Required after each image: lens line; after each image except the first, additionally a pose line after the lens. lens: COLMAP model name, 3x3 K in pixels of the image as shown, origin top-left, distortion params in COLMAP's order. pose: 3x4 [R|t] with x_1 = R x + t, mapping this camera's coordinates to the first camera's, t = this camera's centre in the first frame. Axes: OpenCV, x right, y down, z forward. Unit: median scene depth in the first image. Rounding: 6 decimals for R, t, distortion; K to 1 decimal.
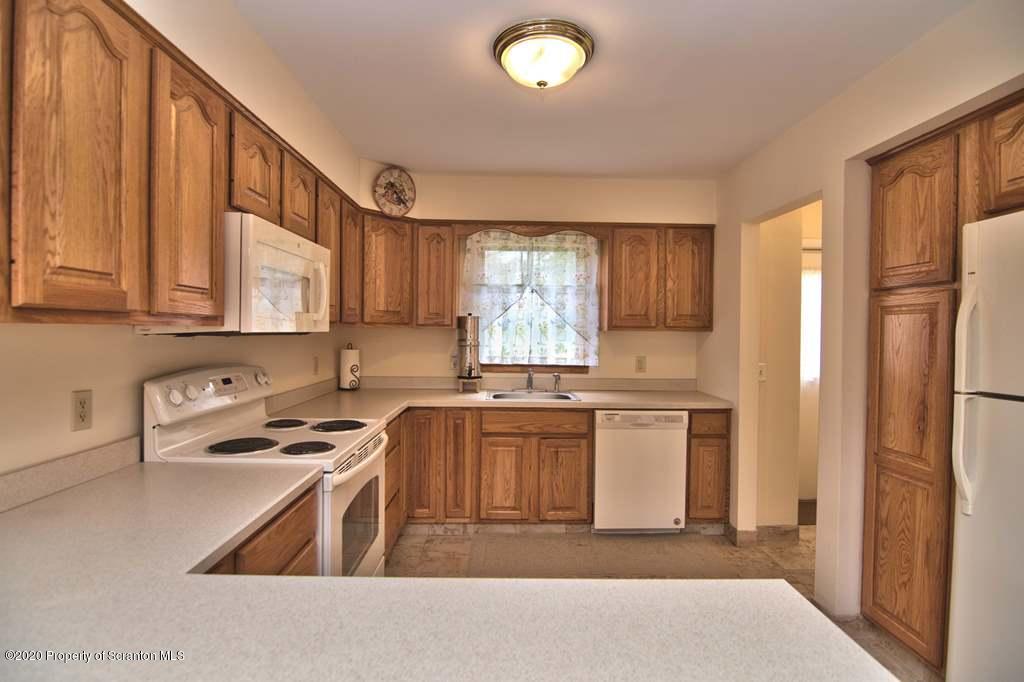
lens RADIAL K [[494.9, 0, 508.9], [0, 494.9, 342.5], [0, 0, 1]] dist [-0.001411, -0.016940]
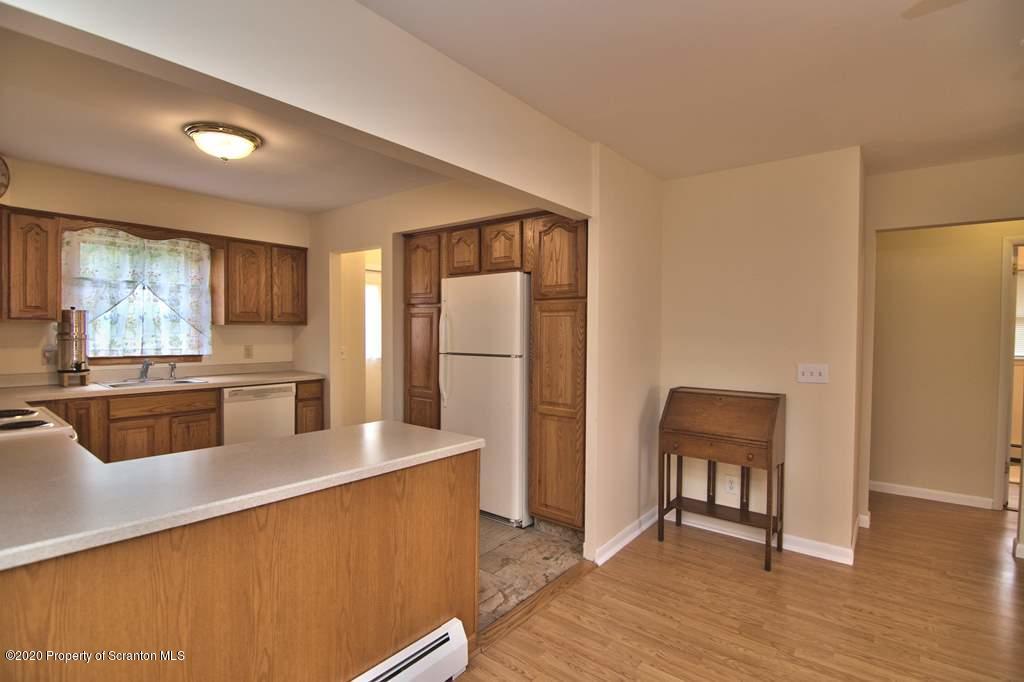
lens RADIAL K [[494.9, 0, 508.9], [0, 494.9, 342.5], [0, 0, 1]] dist [-0.001411, -0.016940]
pose [[0.648724, -0.024677, 0.760624, -0.273565], [0.013162, 0.999688, 0.021207, 0.003504], [-0.760910, -0.003746, 0.648846, -0.323392]]
